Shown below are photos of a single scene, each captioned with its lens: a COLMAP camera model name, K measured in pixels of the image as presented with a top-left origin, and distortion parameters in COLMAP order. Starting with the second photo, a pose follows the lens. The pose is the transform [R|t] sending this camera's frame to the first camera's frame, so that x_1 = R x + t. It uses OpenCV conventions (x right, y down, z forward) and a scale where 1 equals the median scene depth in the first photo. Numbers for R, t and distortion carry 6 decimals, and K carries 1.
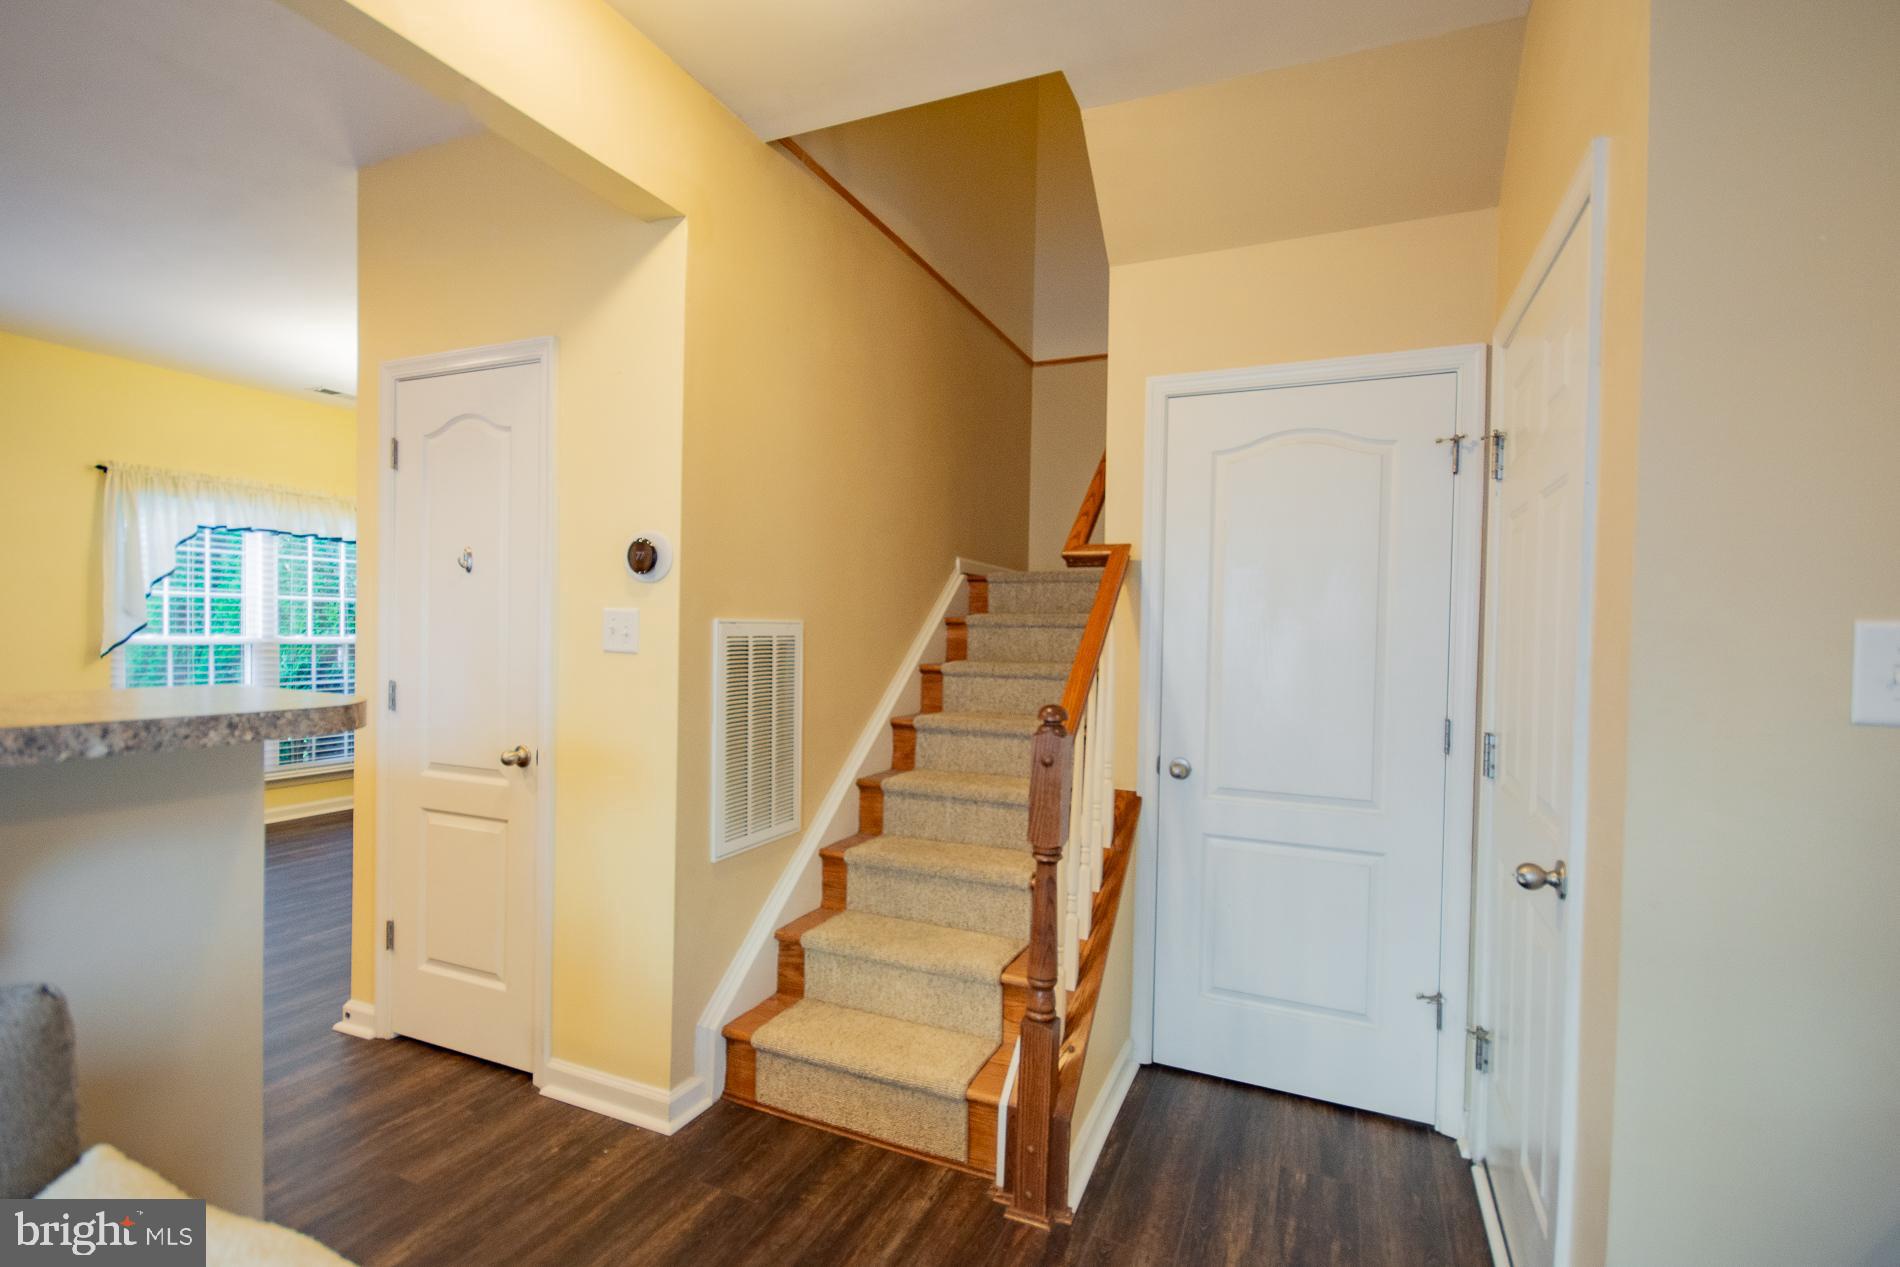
lens RADIAL K [[867.0, 0, 949.3], [0, 867.0, 642.0], [0, 0, 1]] dist [0.000953, -0.000187]
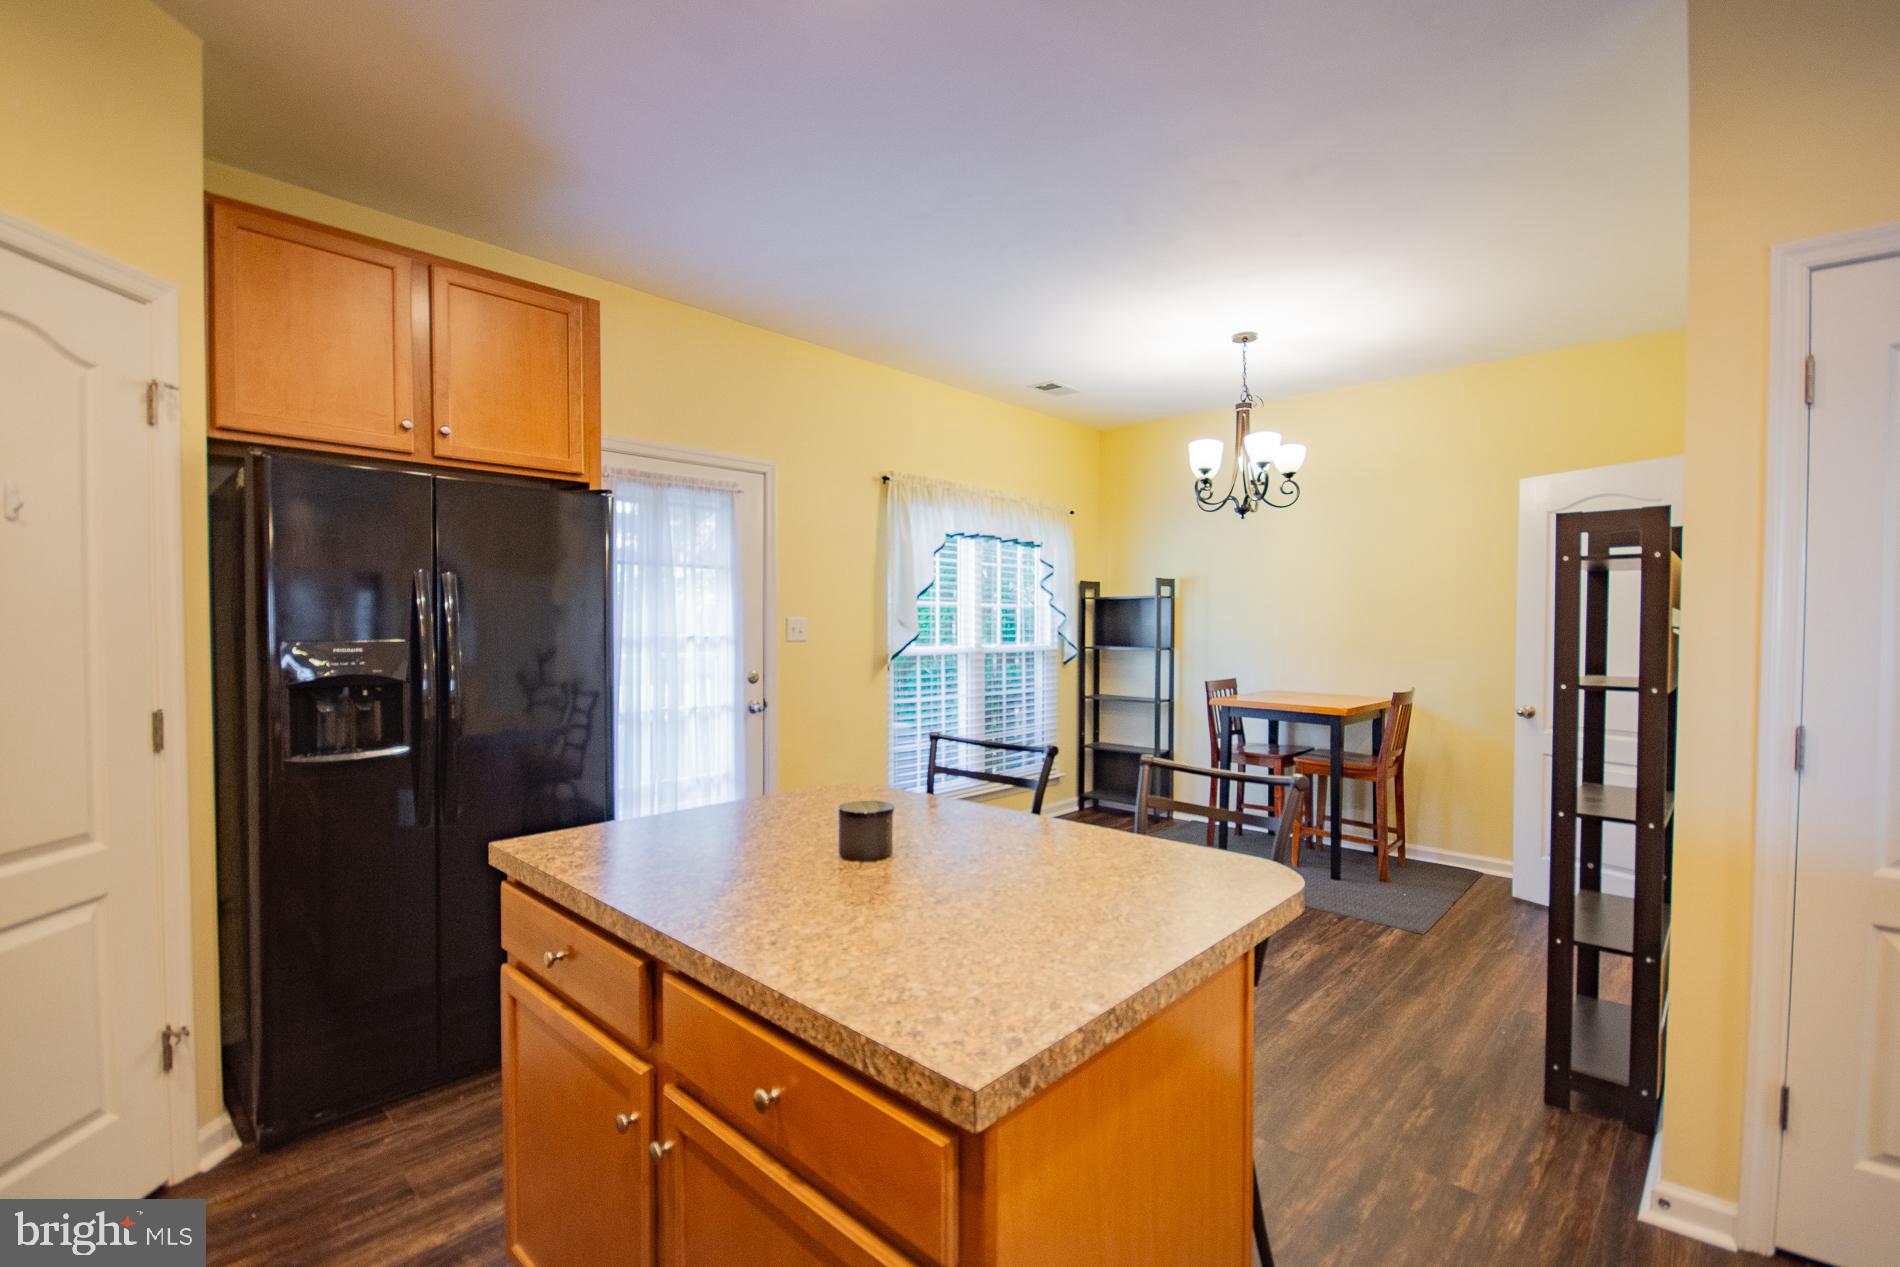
lens RADIAL K [[858.7, 0, 947.4], [0, 858.7, 644.2], [0, 0, 1]] dist [0.029025, -0.000087]
pose [[0.945212, -0.004105, -0.326431, -1.027391], [0.006050, 0.999969, 0.004944, -0.026263], [0.326401, -0.006648, 0.945208, 0.140385]]
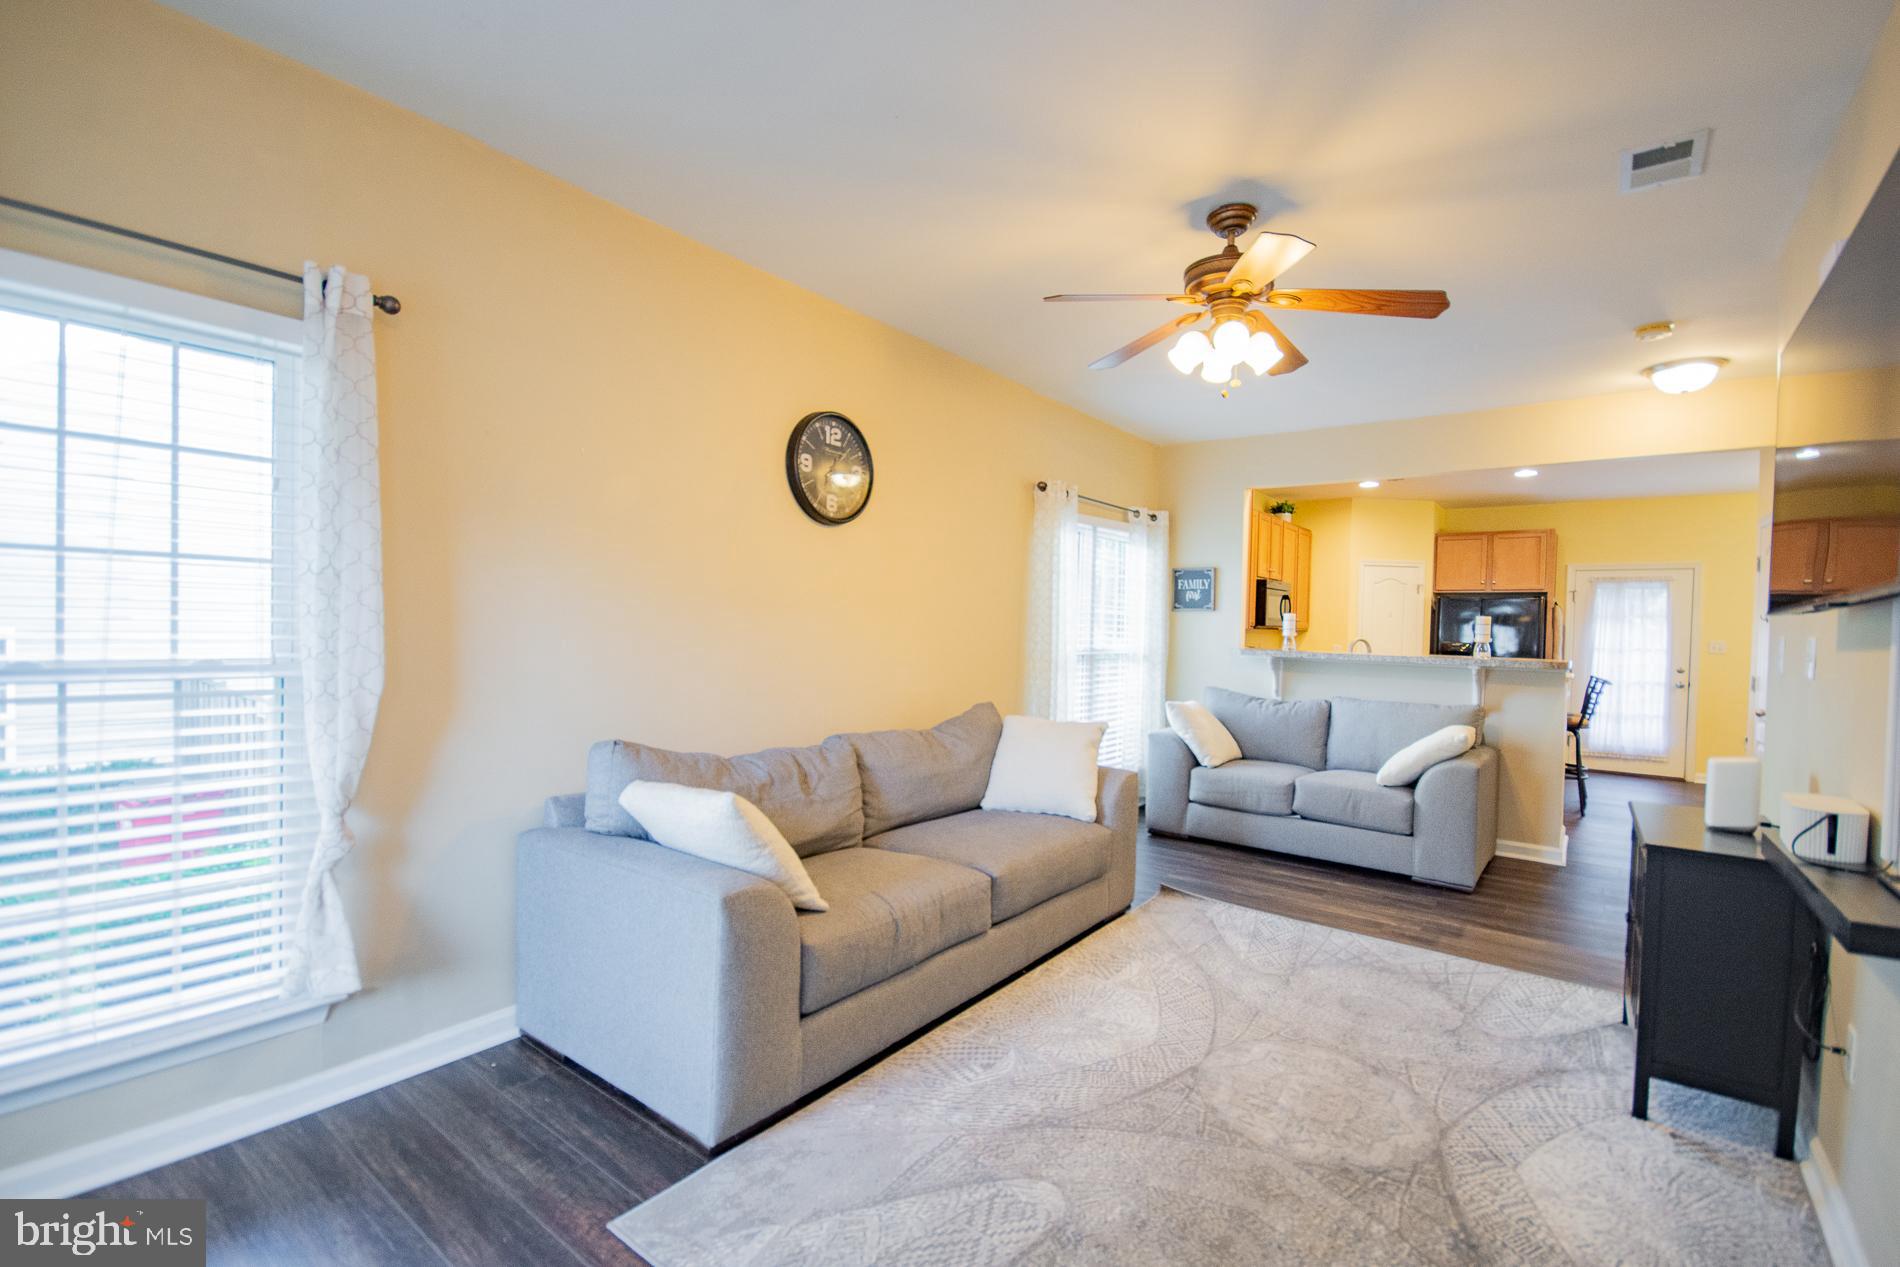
lens RADIAL K [[848.5, 0, 945.6], [0, 848.5, 640.9], [0, 0, 1]] dist [0.004674, -0.009891]
pose [[-0.240636, -0.005397, -0.970600, 1.755452], [-0.045750, 0.998936, 0.005788, 0.036753], [0.969537, 0.045798, -0.240627, -0.358622]]
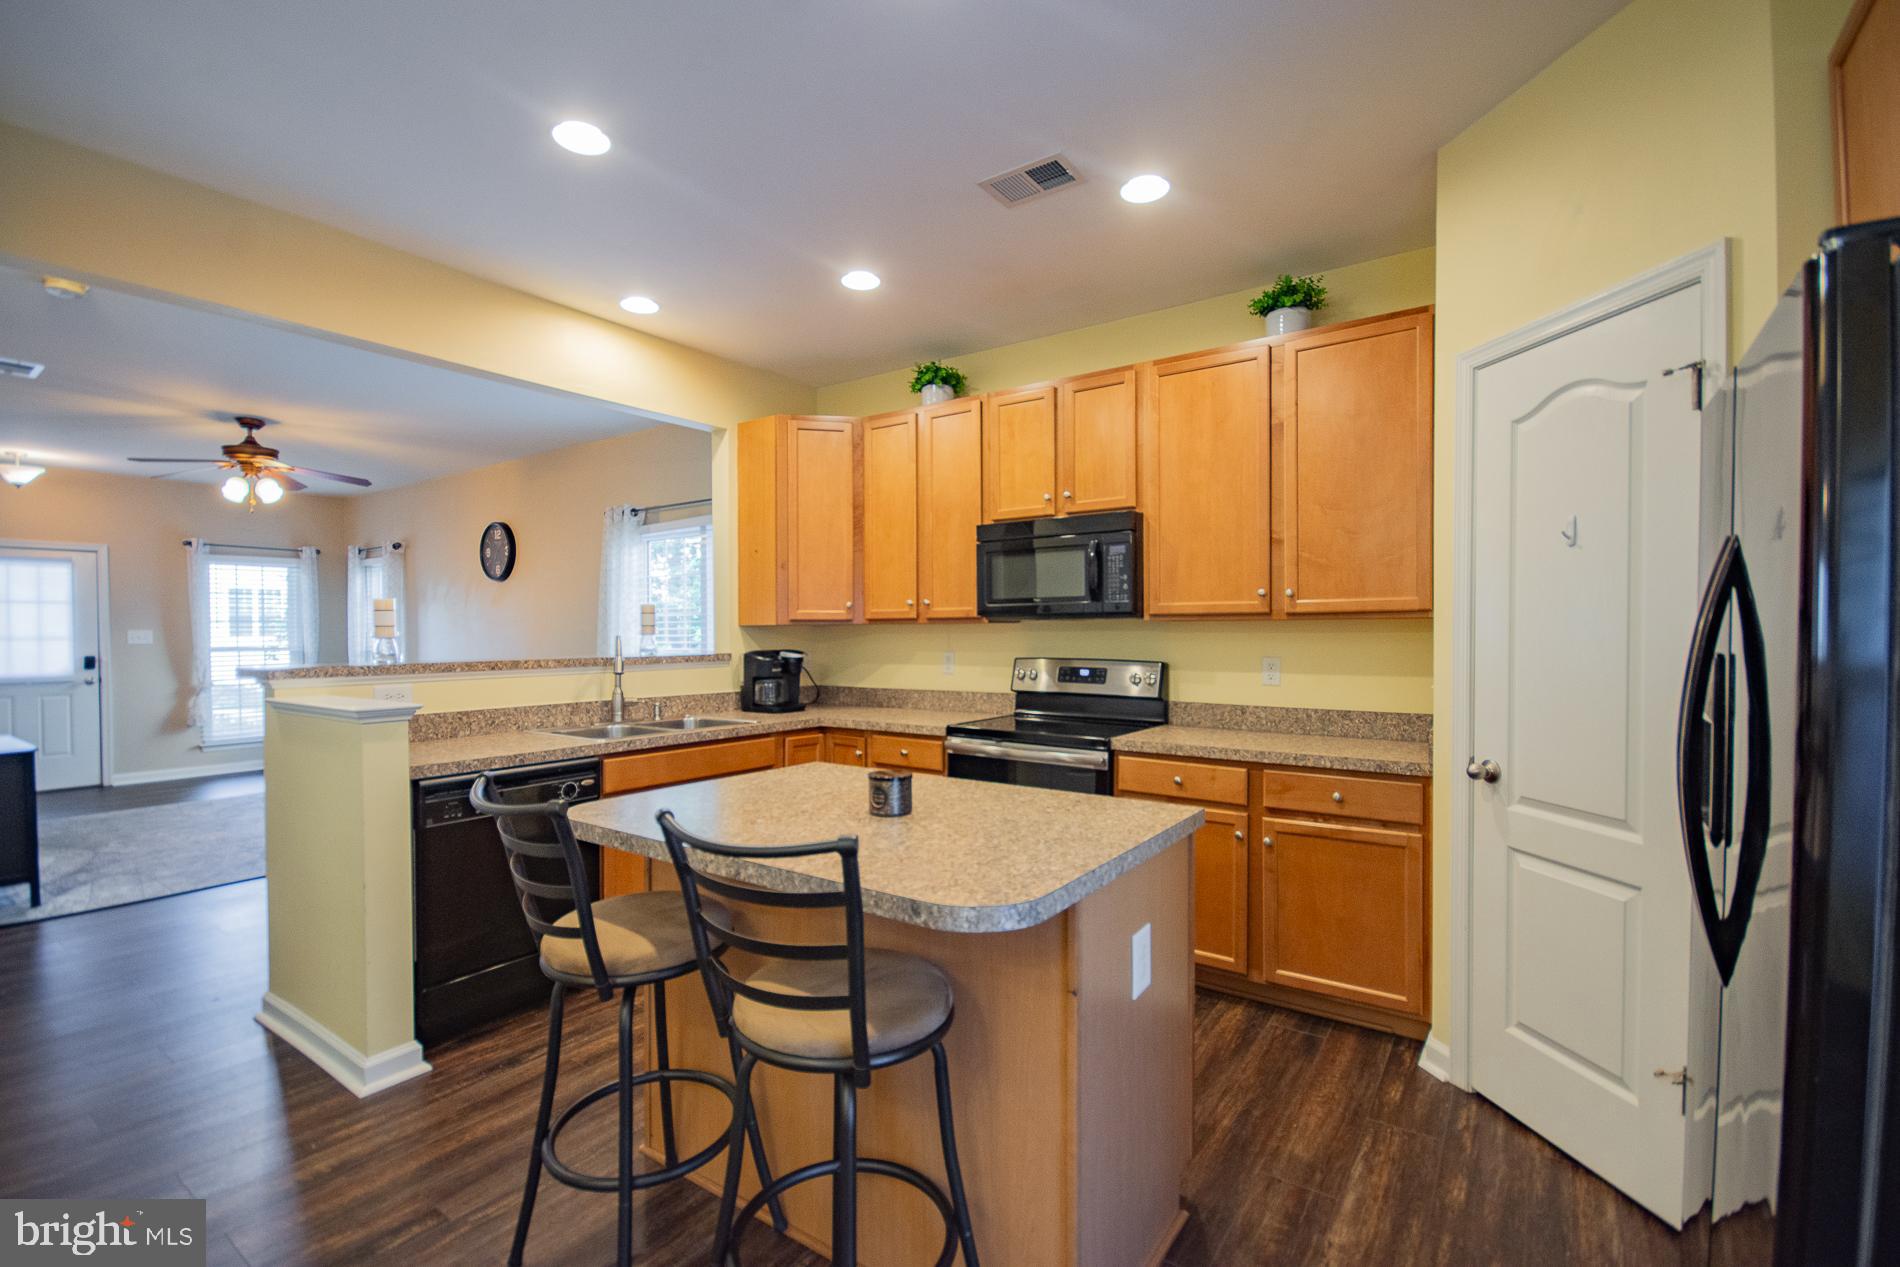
lens RADIAL K [[835.1, 0, 947.5], [0, 835.1, 643.9], [0, 0, 1]] dist [0.007862, -0.013723]
pose [[-0.981975, -0.018608, 0.188090, -1.453940], [-0.012216, 0.999310, 0.035083, -0.048669], [-0.188613, 0.032153, -0.981525, 1.399258]]
